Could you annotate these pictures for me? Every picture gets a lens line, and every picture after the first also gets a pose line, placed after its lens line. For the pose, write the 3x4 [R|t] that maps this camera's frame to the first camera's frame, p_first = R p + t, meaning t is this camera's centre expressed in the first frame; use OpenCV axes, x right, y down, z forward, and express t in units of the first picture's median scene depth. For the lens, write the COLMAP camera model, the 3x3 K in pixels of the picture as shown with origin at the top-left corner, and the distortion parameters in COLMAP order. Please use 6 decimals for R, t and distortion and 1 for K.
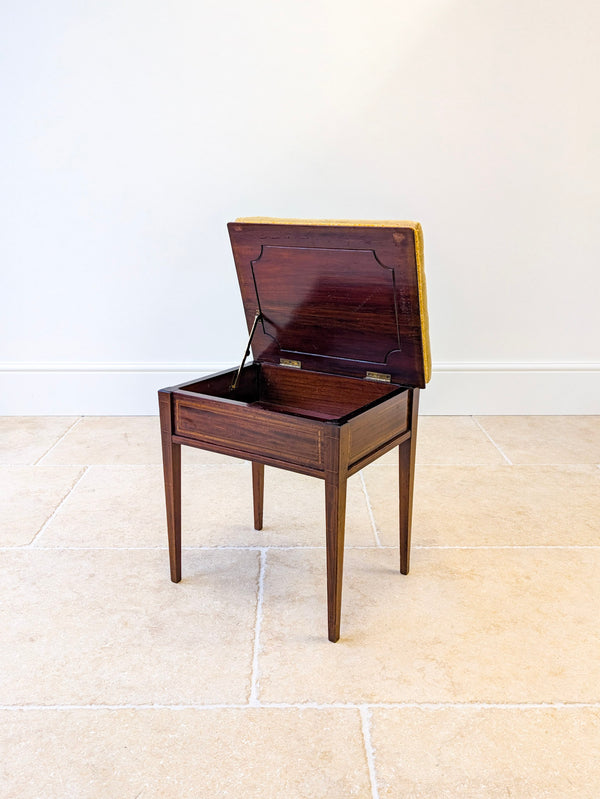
lens RADIAL K [[751.4, 0, 299.4], [0, 751.4, 384.5], [0, 0, 1]] dist [-0.007181, 0.026595]
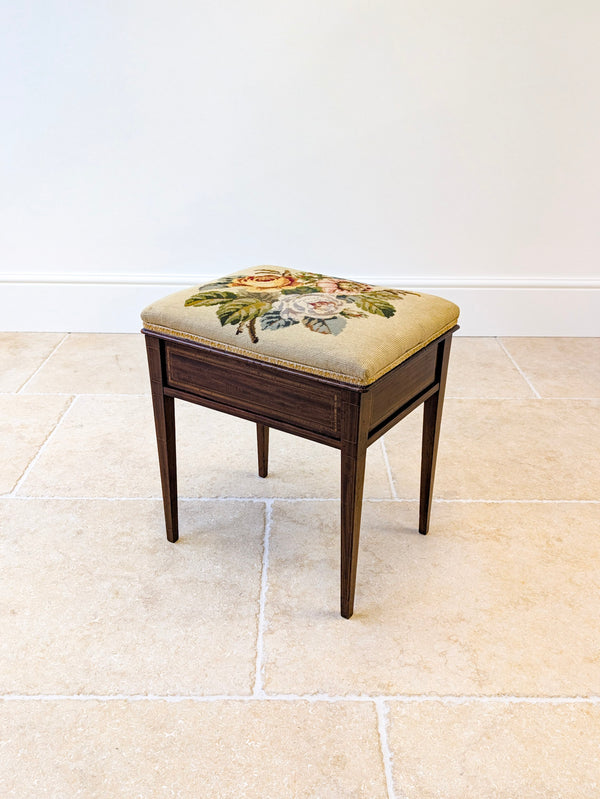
lens RADIAL K [[762.7, 0, 304.7], [0, 762.7, 420.9], [0, 0, 1]] dist [0.015707, -0.020846]
pose [[0.999938, 0.010649, 0.003236, -0.009273], [-0.011071, 0.981443, 0.191436, -0.060575], [-0.001137, -0.191460, 0.981500, 0.125621]]
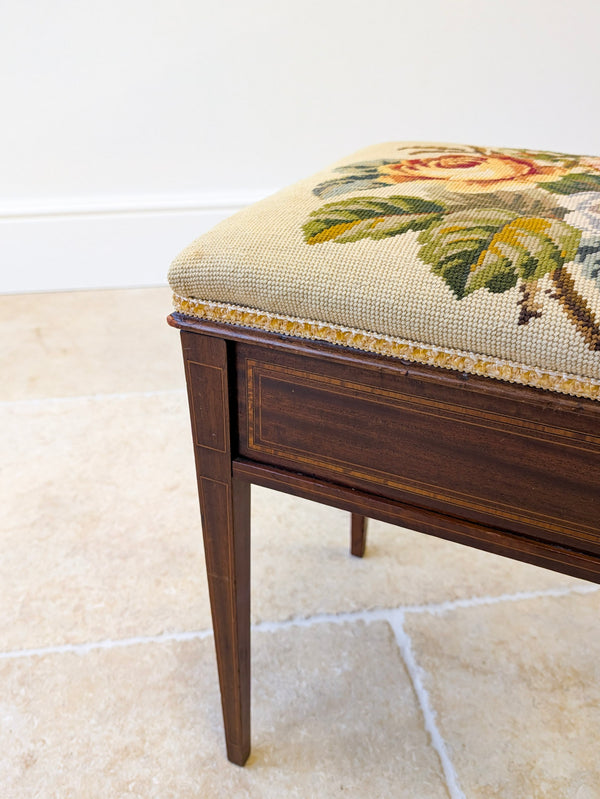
lens RADIAL K [[746.6, 0, 295.3], [0, 746.6, 401.0], [0, 0, 1]] dist [0.001455, -0.006689]
pose [[0.990669, -0.072169, 0.115611, -0.172862], [0.040183, 0.965249, 0.258222, -0.038237], [-0.130229, -0.251168, 0.959143, 0.670293]]
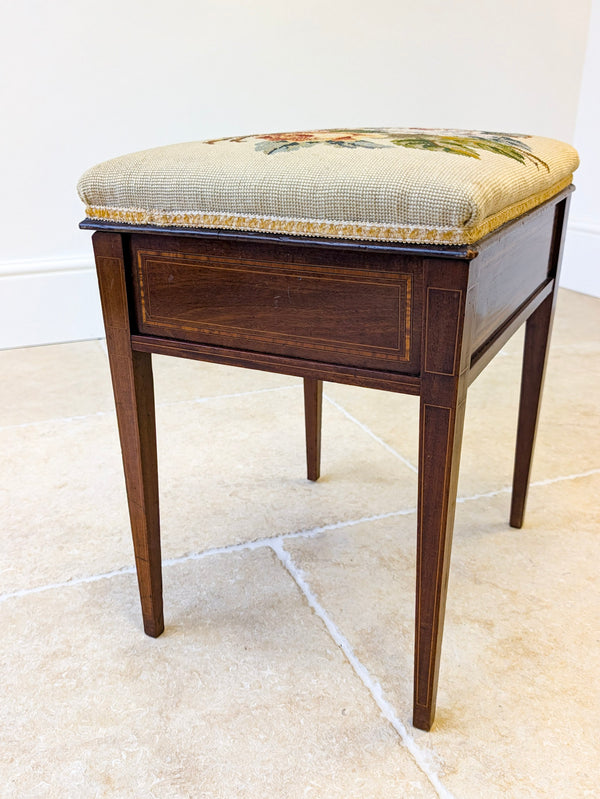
lens RADIAL K [[771.6, 0, 300.1], [0, 771.6, 461.0], [0, 0, 1]] dist [0.002916, -0.009763]
pose [[0.937519, -0.164140, 0.306783, -0.218380], [0.106272, 0.974682, 0.196725, 0.058663], [-0.331306, -0.151831, 0.931227, 0.538234]]
